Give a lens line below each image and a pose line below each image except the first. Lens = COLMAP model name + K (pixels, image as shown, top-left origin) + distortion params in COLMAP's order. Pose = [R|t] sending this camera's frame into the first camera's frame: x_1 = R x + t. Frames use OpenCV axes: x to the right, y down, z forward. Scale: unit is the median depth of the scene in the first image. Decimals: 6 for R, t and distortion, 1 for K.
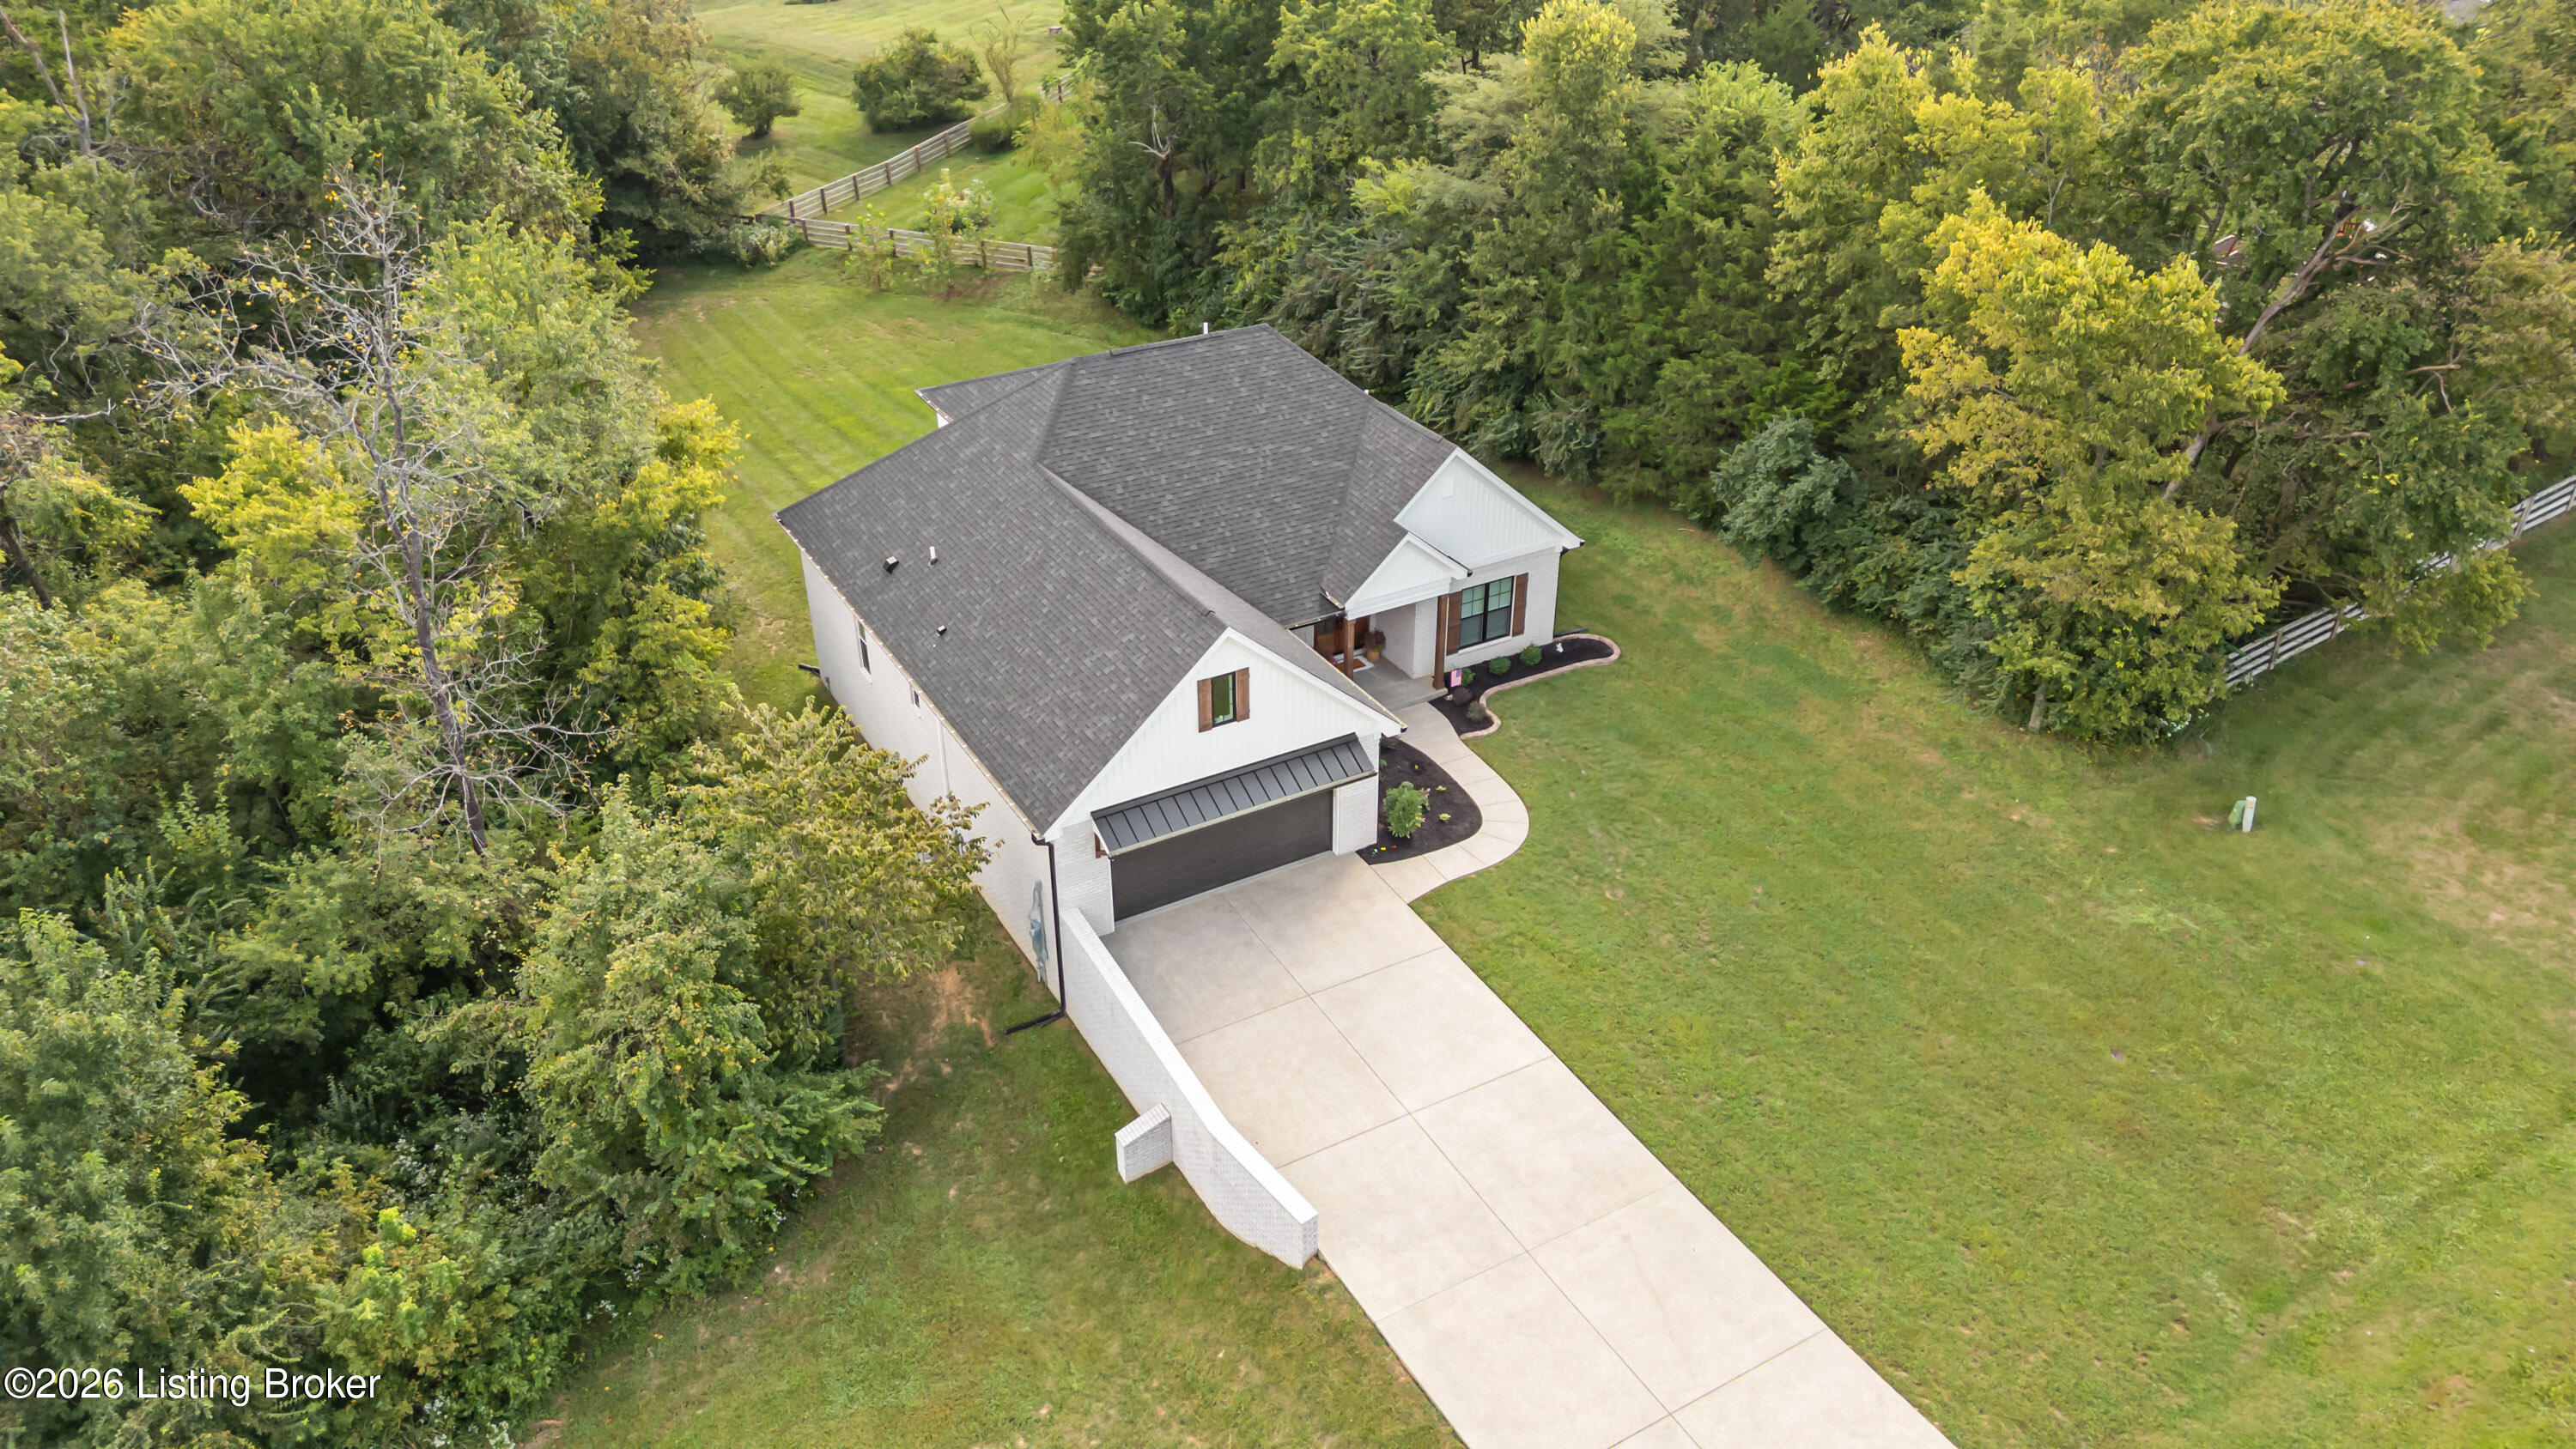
lens RADIAL K [[1813.4, 0, 1287.9], [0, 1813.4, 724.0], [0, 0, 1]] dist [0.044986, -0.010805]
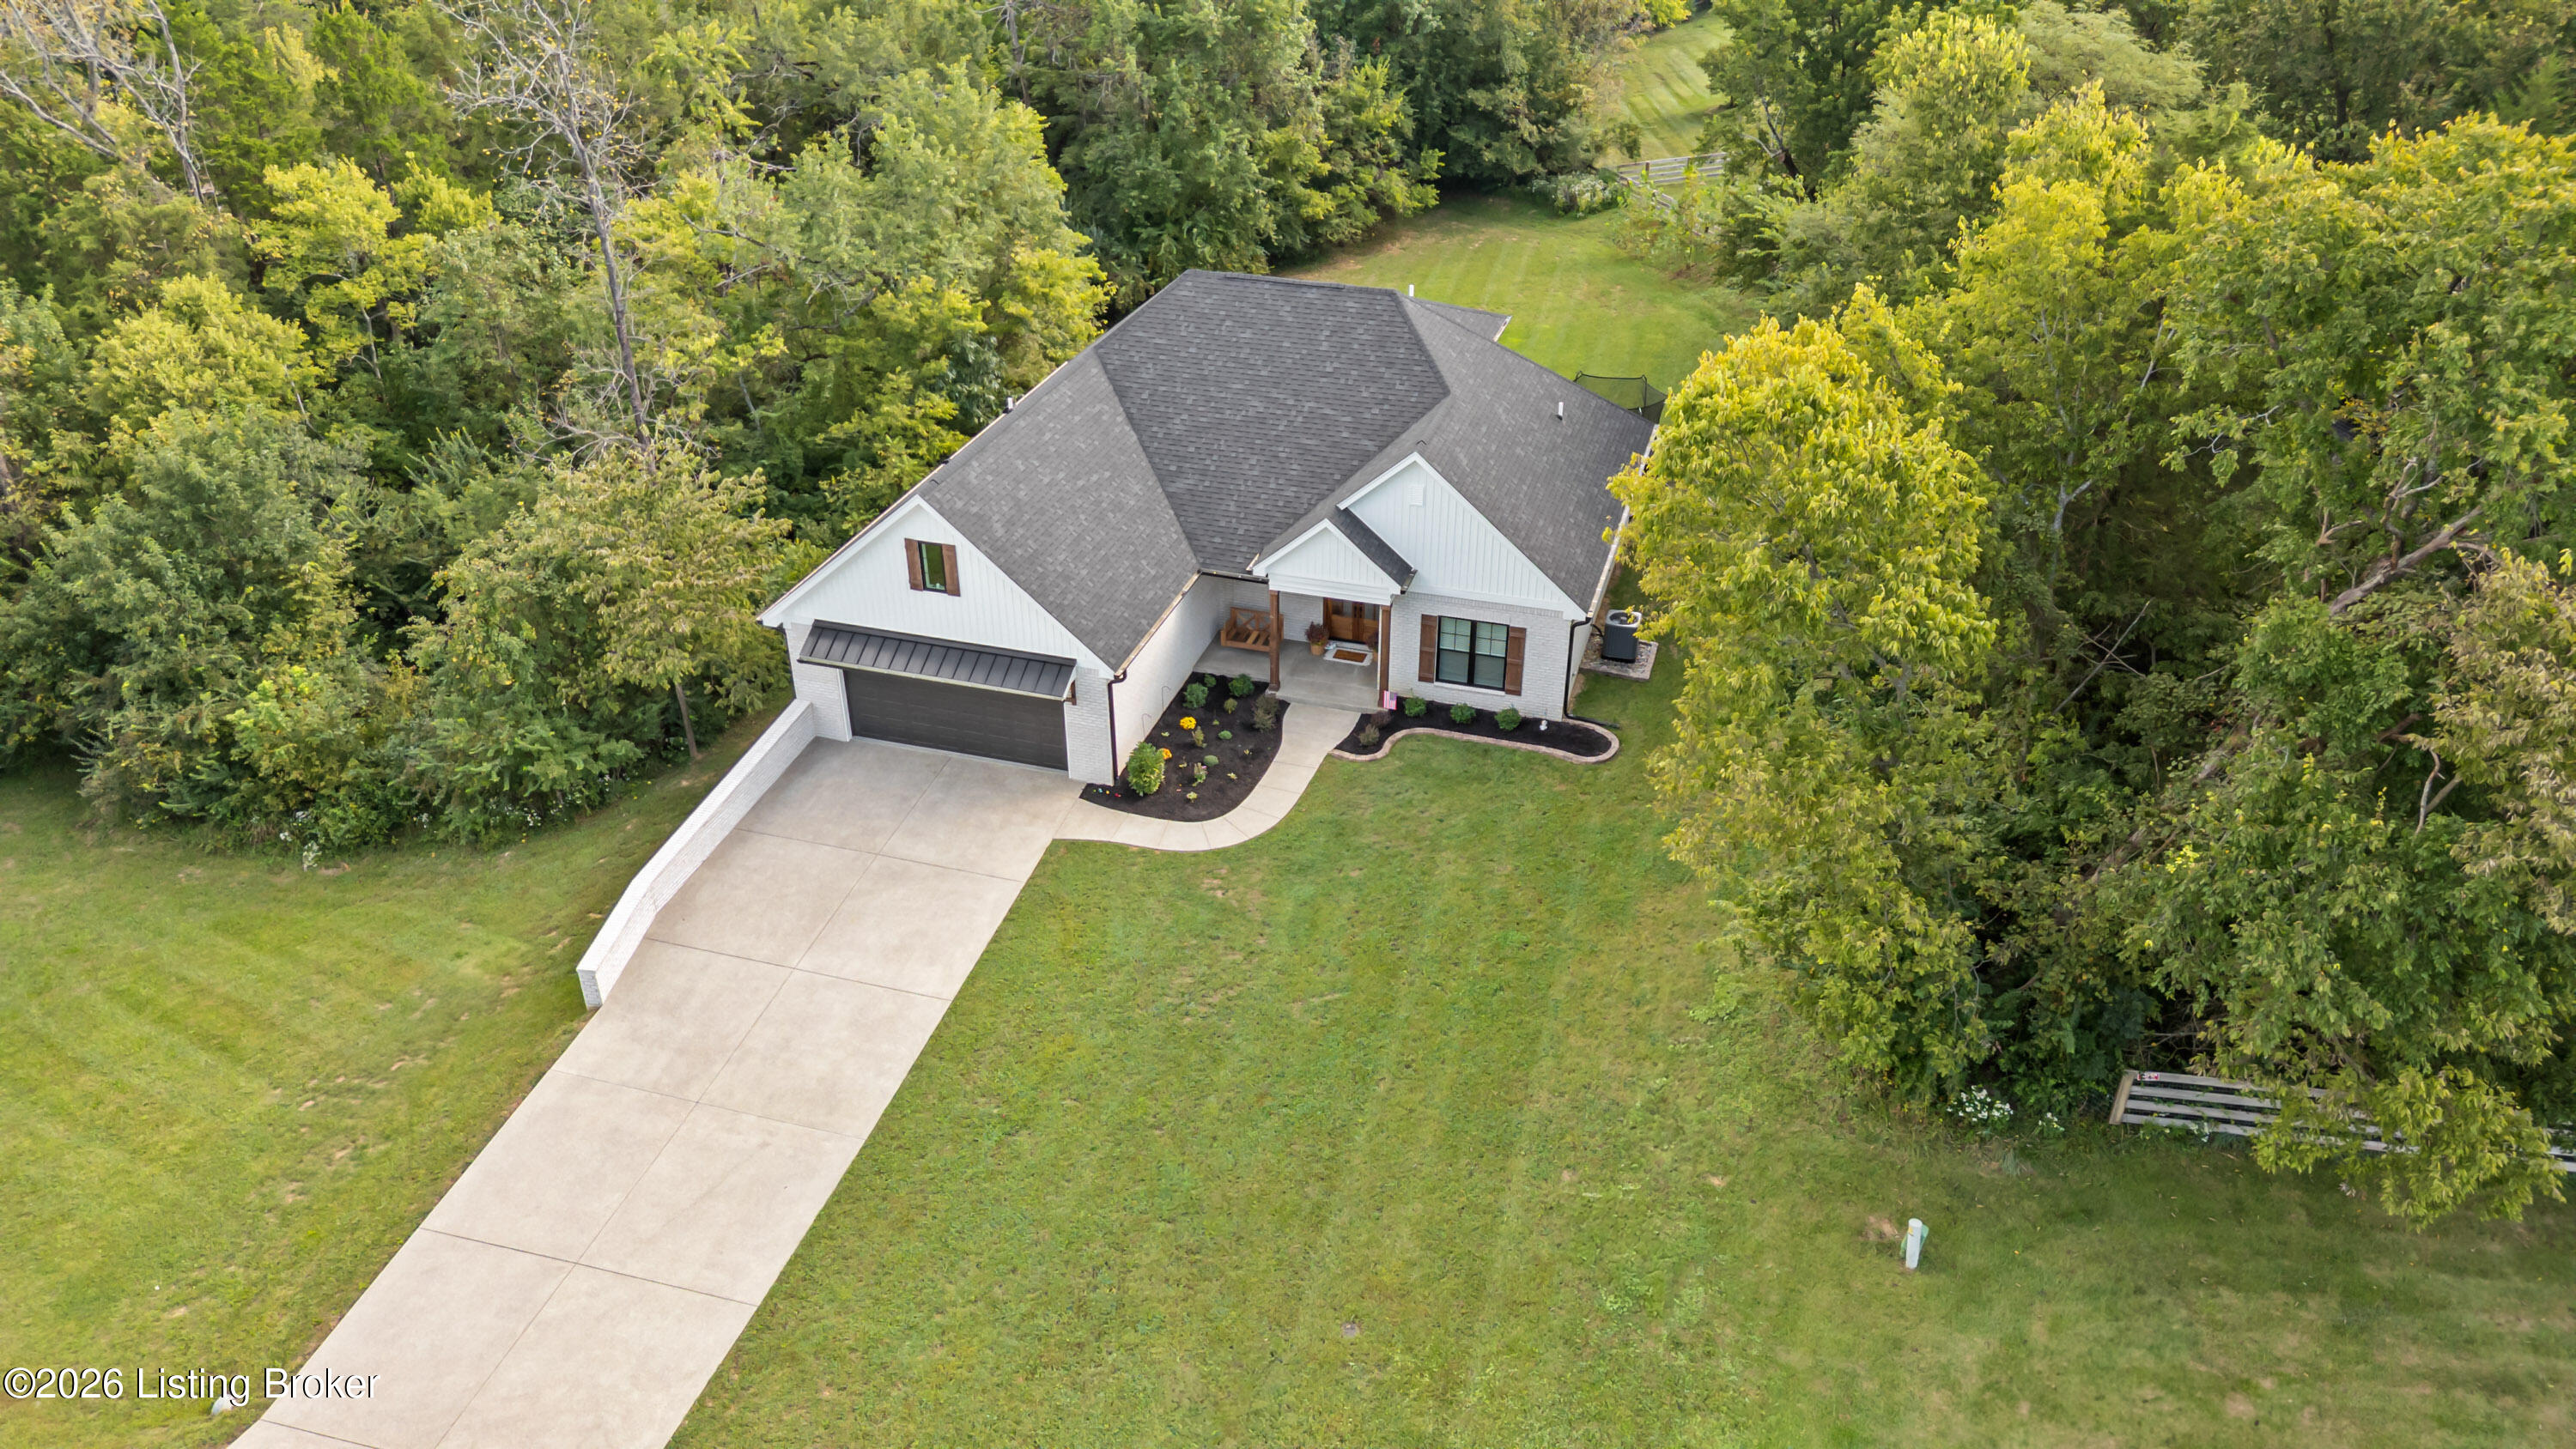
lens RADIAL K [[1813.4, 0, 1288.0], [0, 1813.4, 723.9], [0, 0, 1]] dist [0.044986, -0.010805]
pose [[0.688147, 0.374429, -0.621496, 0.653913], [-0.375625, 0.916685, 0.136363, -0.124390], [0.620774, 0.139612, 0.771459, 0.265649]]
